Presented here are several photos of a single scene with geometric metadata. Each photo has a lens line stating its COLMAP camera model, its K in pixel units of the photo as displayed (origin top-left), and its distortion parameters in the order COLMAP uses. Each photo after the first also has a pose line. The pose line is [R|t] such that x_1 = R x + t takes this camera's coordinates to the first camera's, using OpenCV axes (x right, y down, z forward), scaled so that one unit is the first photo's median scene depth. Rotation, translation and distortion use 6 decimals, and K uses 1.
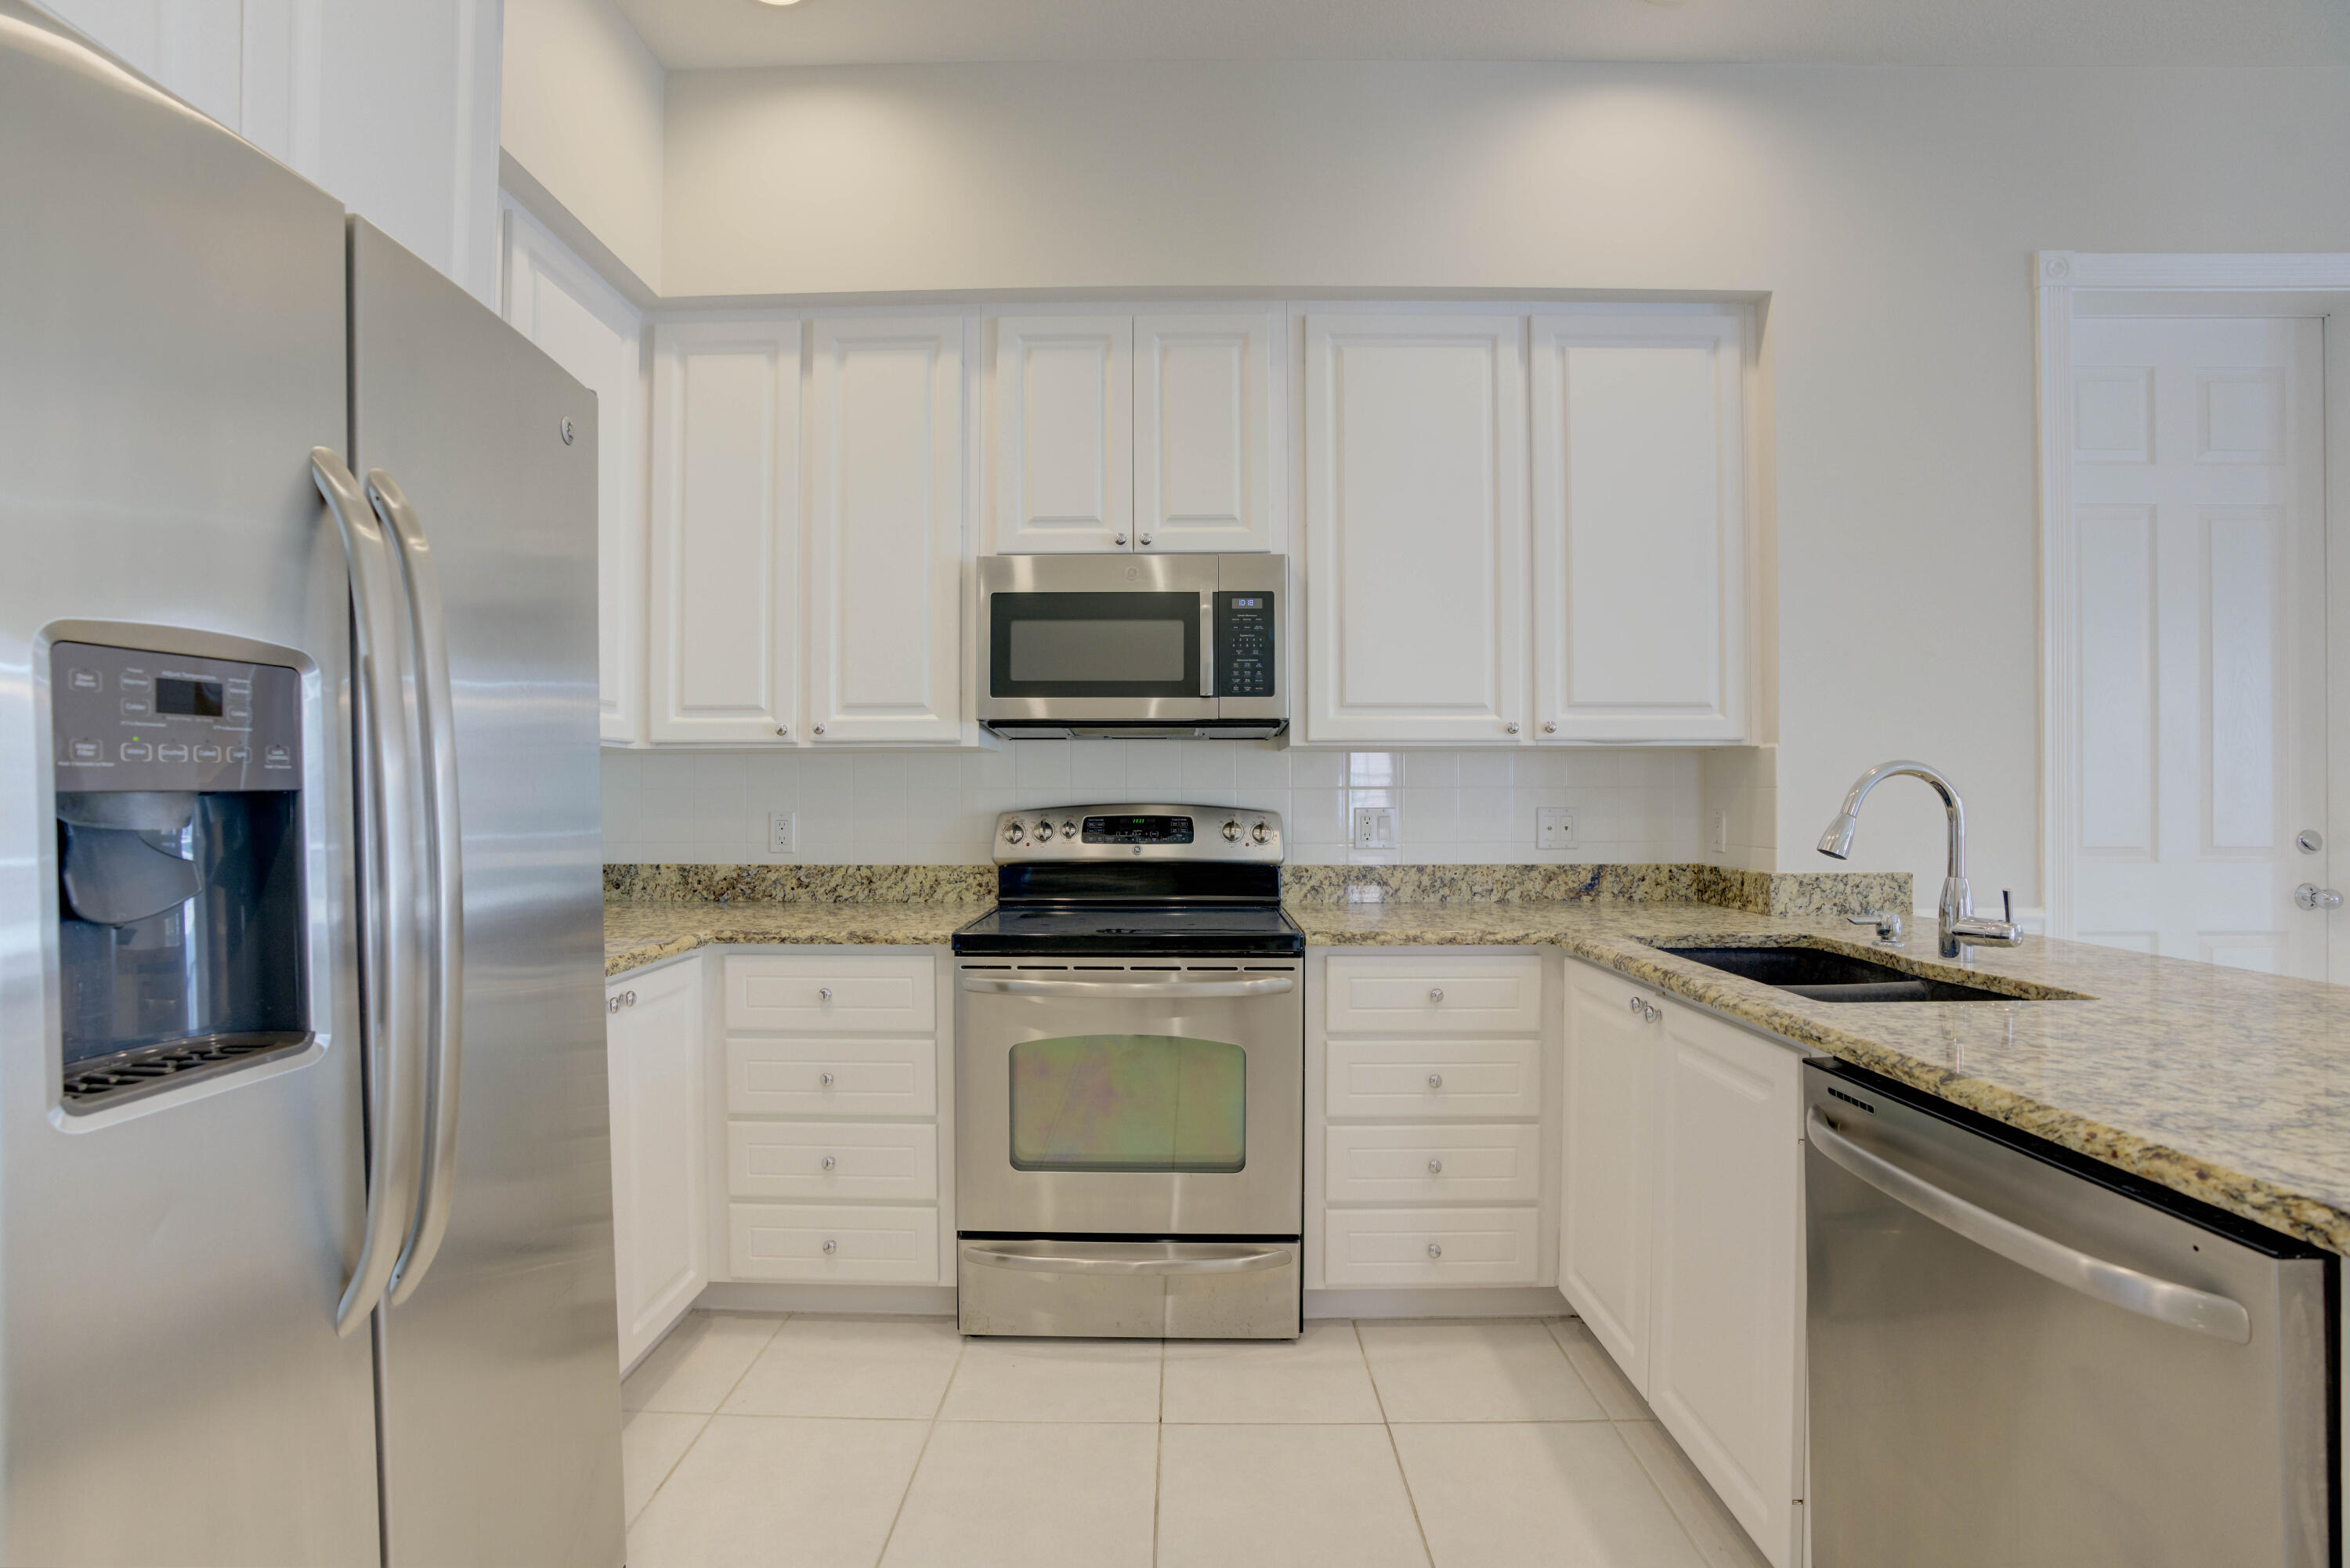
lens RADIAL K [[1078.9, 0, 1177.7], [0, 1078.9, 795.3], [0, 0, 1]] dist [-0.070414, 0.027732]
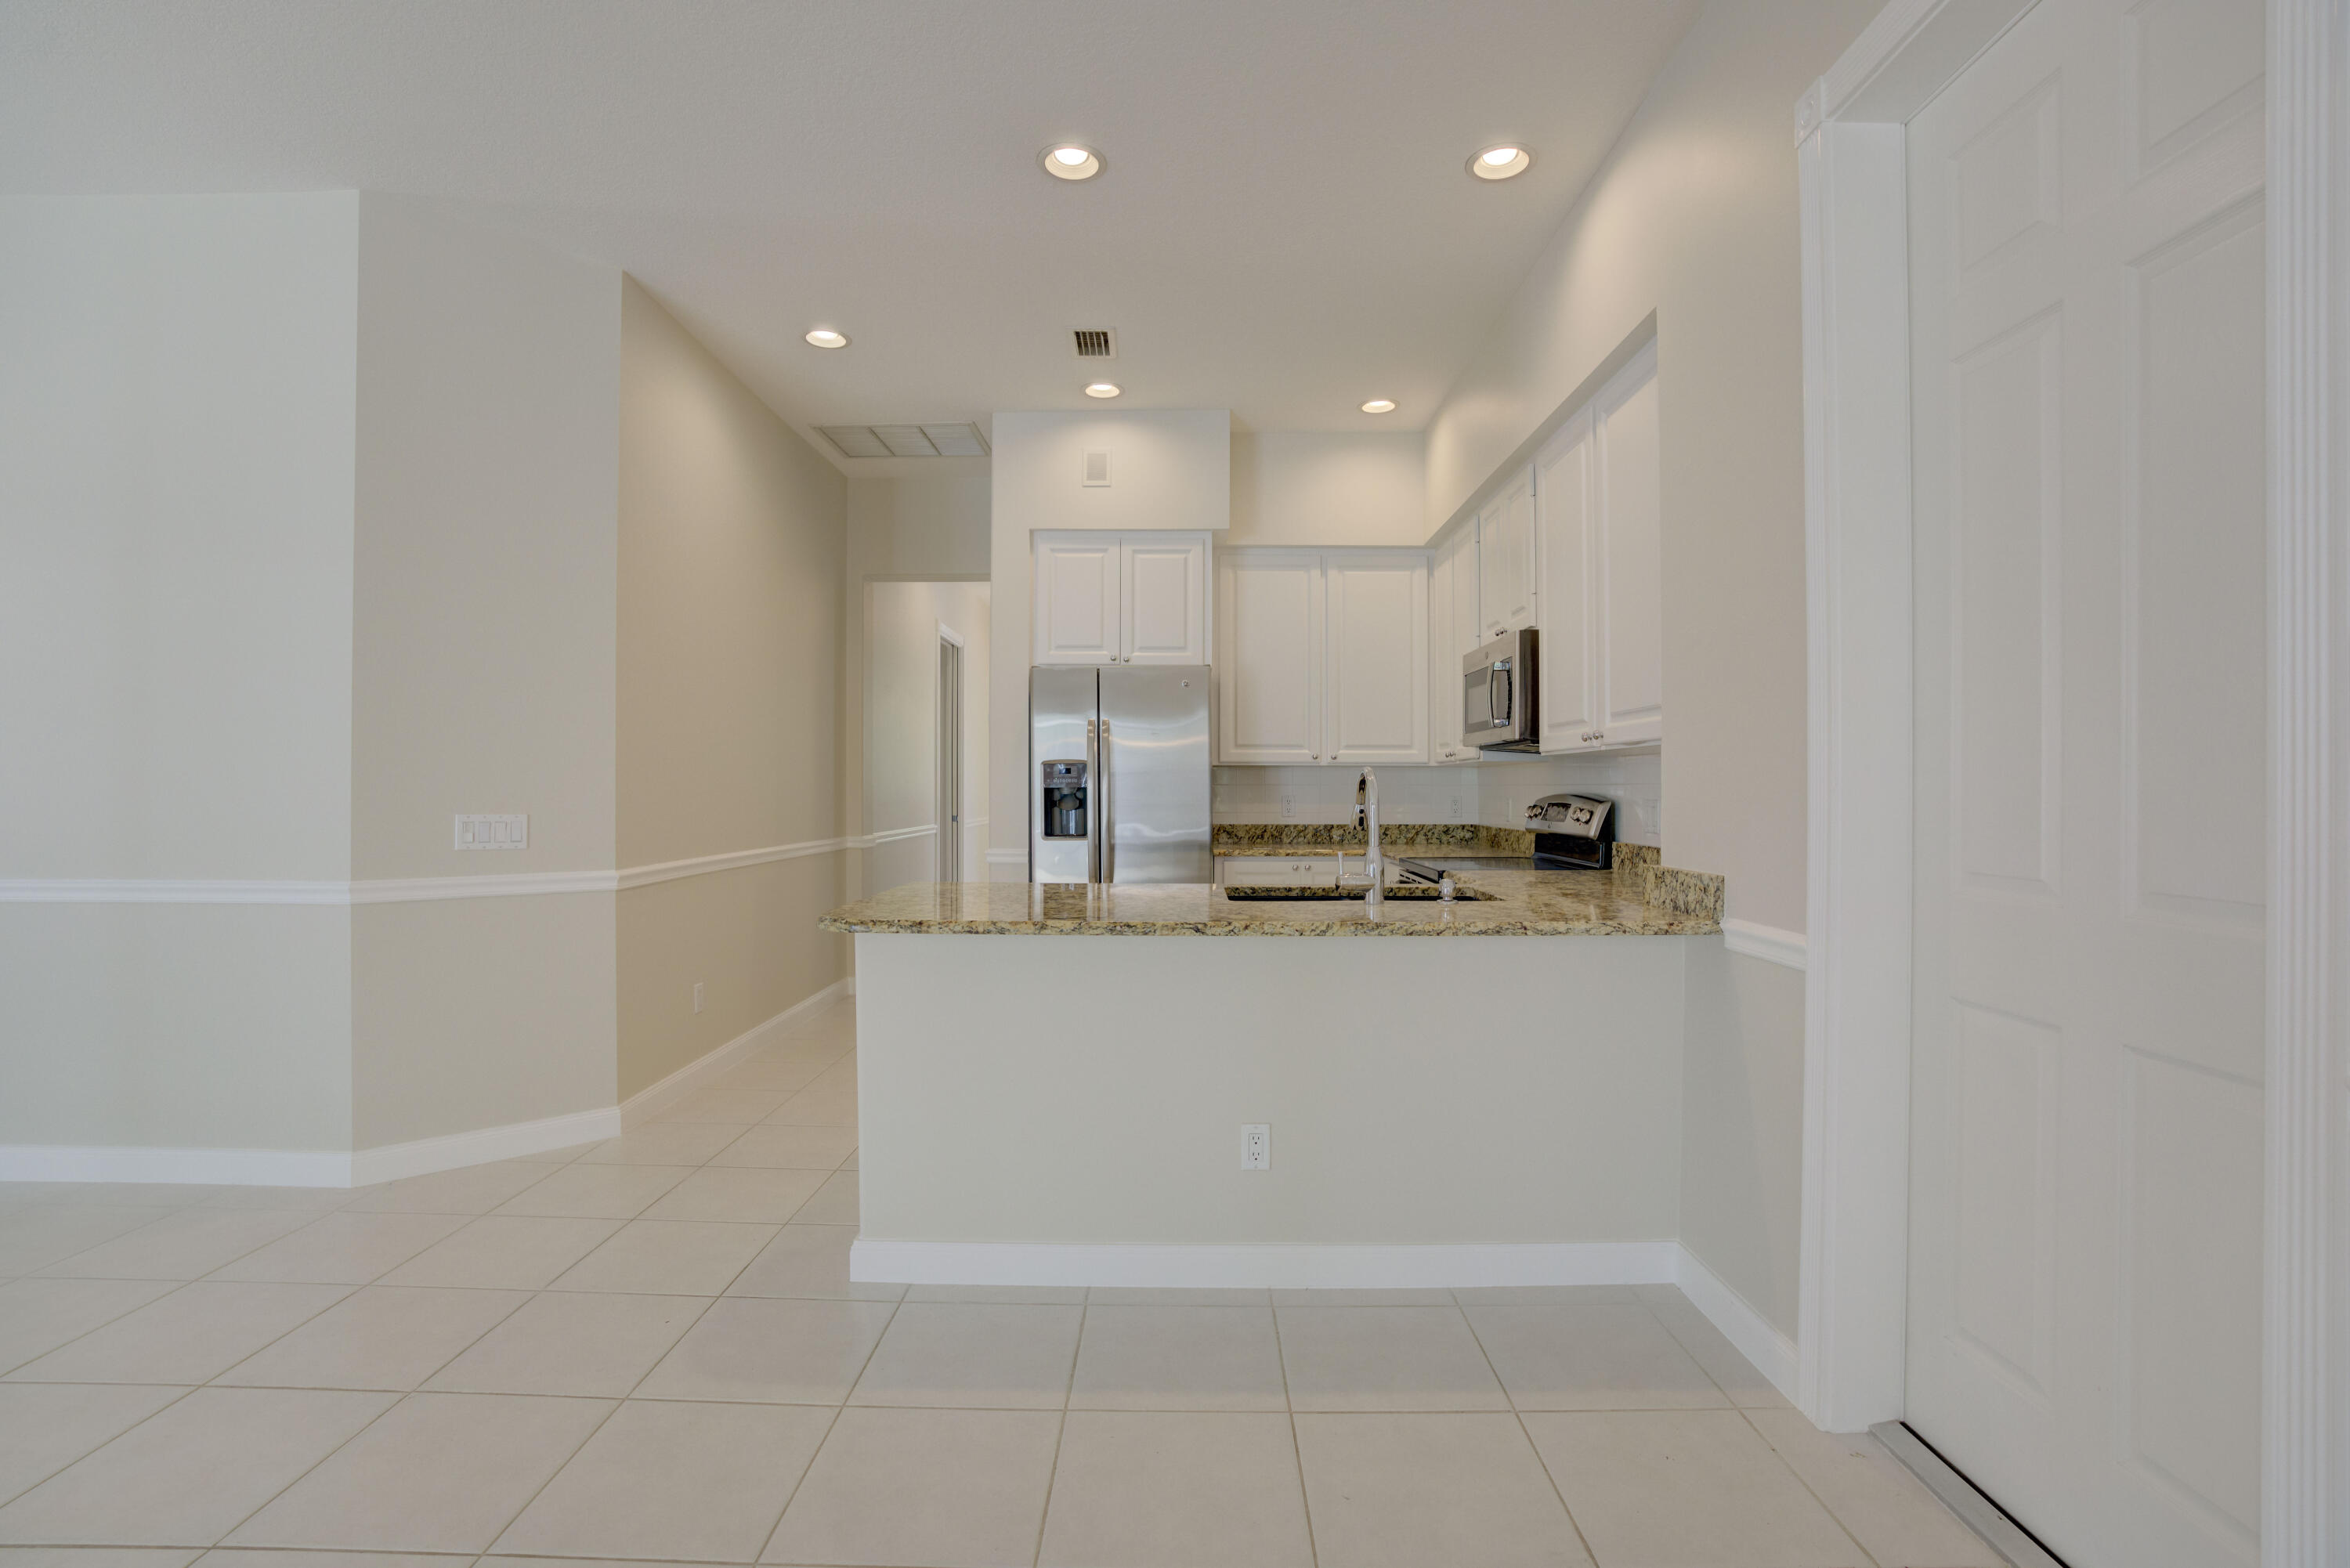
lens RADIAL K [[1082.1, 0, 1162.7], [0, 1082.1, 787.2], [0, 0, 1]] dist [-0.067835, 0.027075]
pose [[-0.004413, 0.000352, -0.999990, 1.580829], [-0.002094, 0.999998, 0.000362, -0.002197], [0.999988, 0.002095, -0.004412, 0.496954]]
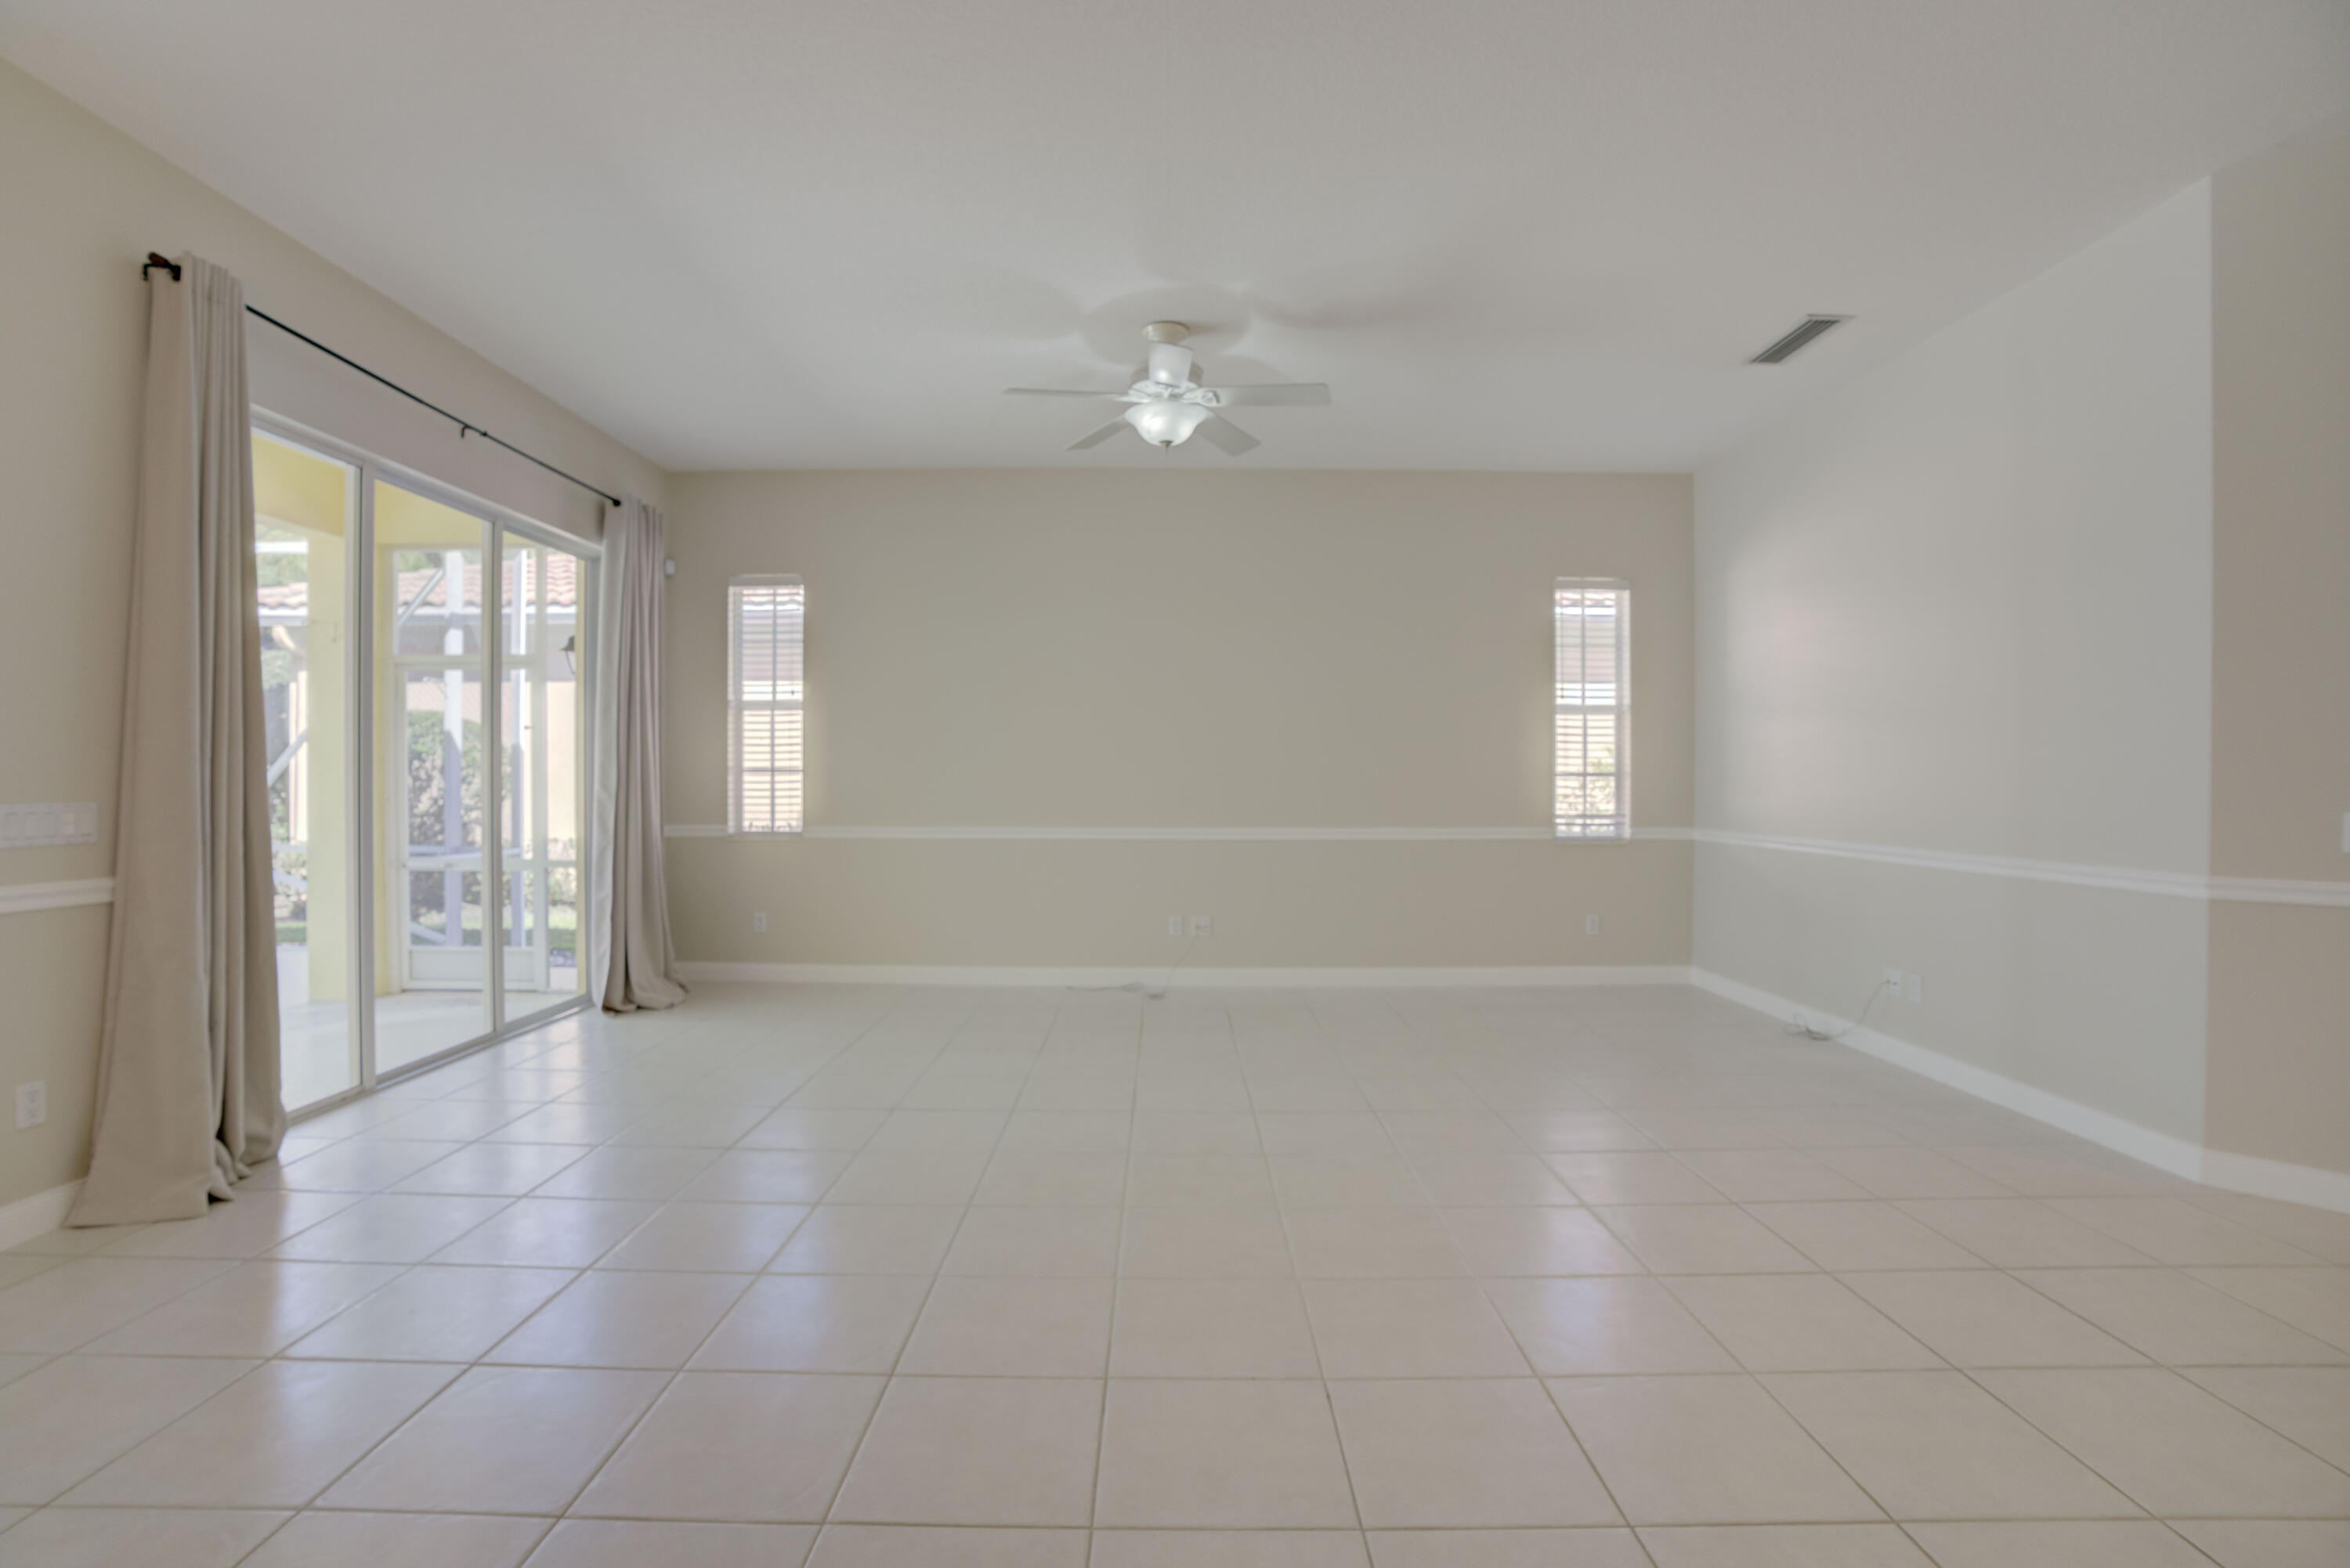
lens RADIAL K [[1071.9, 0, 1164.1], [0, 1071.9, 787.7], [0, 0, 1]] dist [-0.075854, 0.026749]
pose [[-0.999997, -0.000906, -0.002100, 1.579563], [-0.000924, 0.999965, 0.008349, -0.002014], [0.002092, 0.008351, -0.999963, 0.715341]]
